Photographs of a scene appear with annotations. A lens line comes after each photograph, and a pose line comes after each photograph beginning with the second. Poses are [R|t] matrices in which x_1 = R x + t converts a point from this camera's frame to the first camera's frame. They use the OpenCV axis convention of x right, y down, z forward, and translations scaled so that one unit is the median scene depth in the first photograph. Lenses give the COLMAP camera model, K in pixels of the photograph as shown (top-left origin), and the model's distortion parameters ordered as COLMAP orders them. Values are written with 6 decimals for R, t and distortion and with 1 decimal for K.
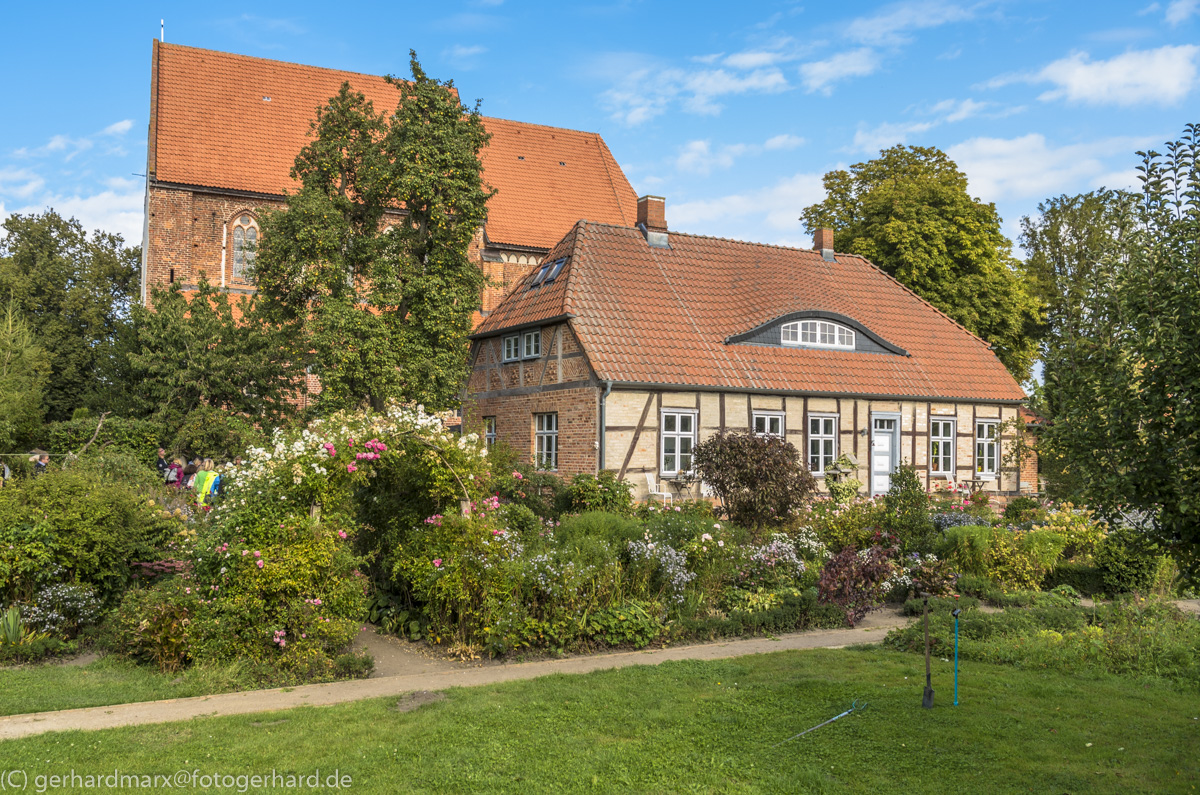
lens RADIAL K [[1054.1, 0, 600.0], [0, 1054.1, 397.5], [0, 0, 1]] dist [-0.004772, 0.001083]
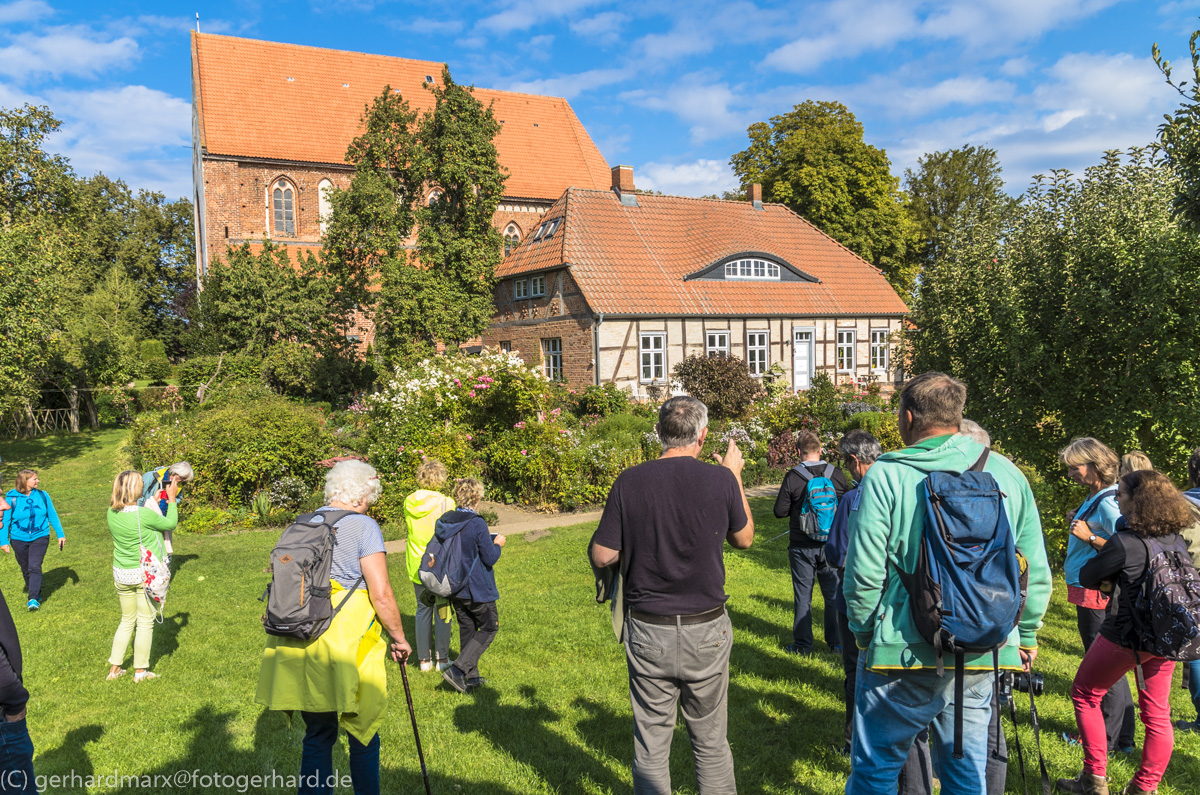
lens RADIAL K [[917.4, 0, 600.0], [0, 917.4, 397.5], [0, 0, 1]] dist [0.005054, -0.000617]
pose [[0.997808, -0.040788, 0.052109, -0.051041], [0.035314, 0.994160, 0.101976, -0.025379], [-0.055964, -0.099912, 0.993421, -0.149089]]
